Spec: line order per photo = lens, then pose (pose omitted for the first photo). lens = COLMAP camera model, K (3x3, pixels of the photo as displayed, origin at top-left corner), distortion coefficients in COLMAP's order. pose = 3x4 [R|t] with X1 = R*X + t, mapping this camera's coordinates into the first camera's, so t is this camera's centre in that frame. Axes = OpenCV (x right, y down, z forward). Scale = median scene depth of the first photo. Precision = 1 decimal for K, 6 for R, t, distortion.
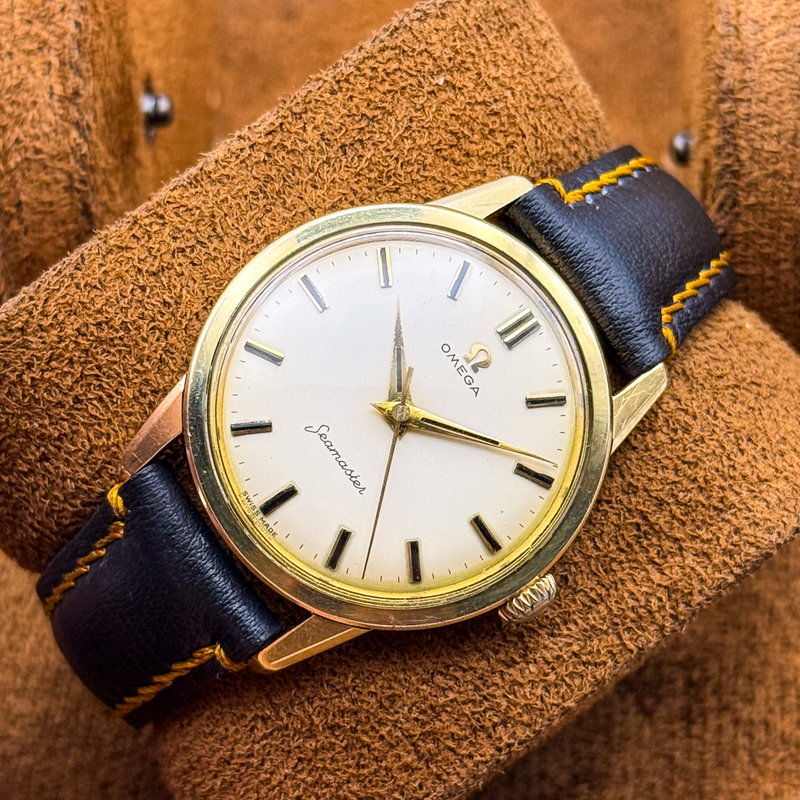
lens RADIAL K [[2349.4, 0, 376.7], [0, 2349.4, 399.9], [0, 0, 1]] dist [-0.040071, 0.043277]
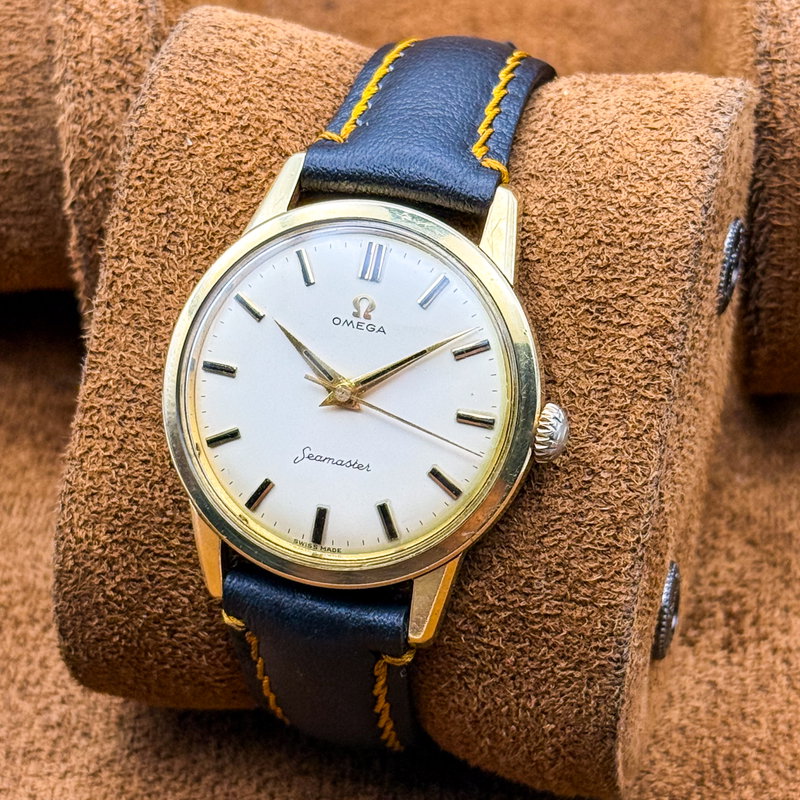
lens RADIAL K [[2349.4, 0, 376.7], [0, 2349.4, 399.9], [0, 0, 1]] dist [-0.040071, 0.043277]
pose [[0.702377, -0.687479, -0.184499, 0.214142], [0.687919, 0.722192, -0.072157, 0.094169], [0.182850, -0.076238, 0.980180, -0.078763]]
